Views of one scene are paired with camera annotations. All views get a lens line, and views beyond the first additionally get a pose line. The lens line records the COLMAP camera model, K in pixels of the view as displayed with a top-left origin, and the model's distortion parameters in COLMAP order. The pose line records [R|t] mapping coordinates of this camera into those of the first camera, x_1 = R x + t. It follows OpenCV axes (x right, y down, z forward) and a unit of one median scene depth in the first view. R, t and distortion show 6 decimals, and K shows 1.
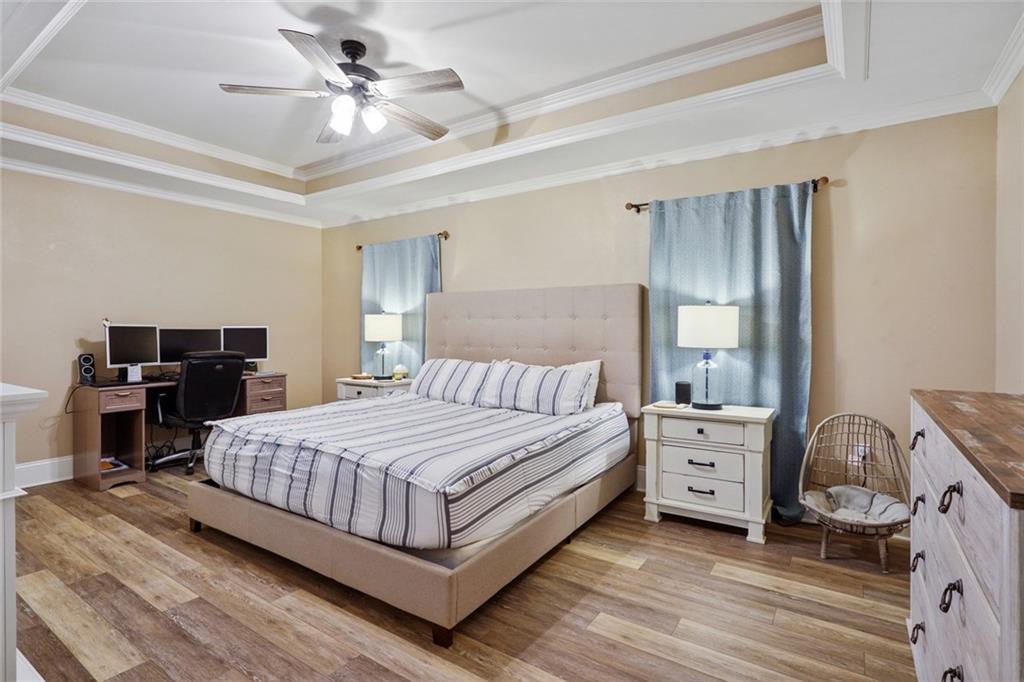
lens RADIAL K [[497.3, 0, 512.5], [0, 497.3, 337.8], [0, 0, 1]] dist [-0.003040, 0.000732]
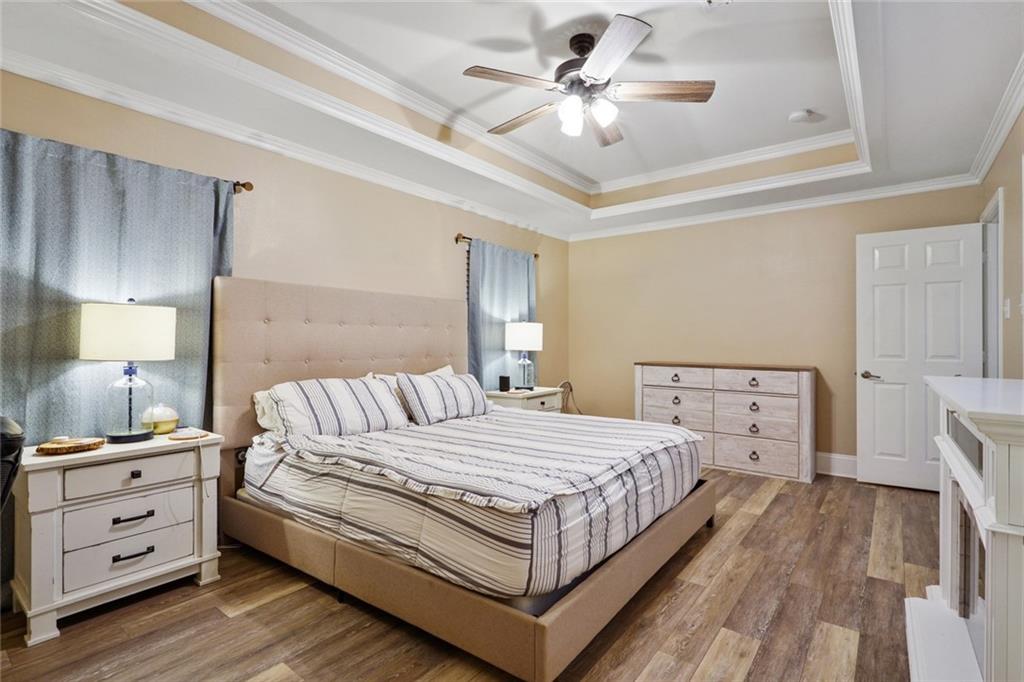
lens RADIAL K [[497.3, 0, 509.4], [0, 497.3, 340.2], [0, 0, 1]] dist [-0.003040, 0.000732]
pose [[0.060733, 0.000500, 0.998154, -0.930039], [0.015988, 0.999871, -0.001474, -0.007960], [-0.998026, 0.016048, 0.060717, 0.786776]]
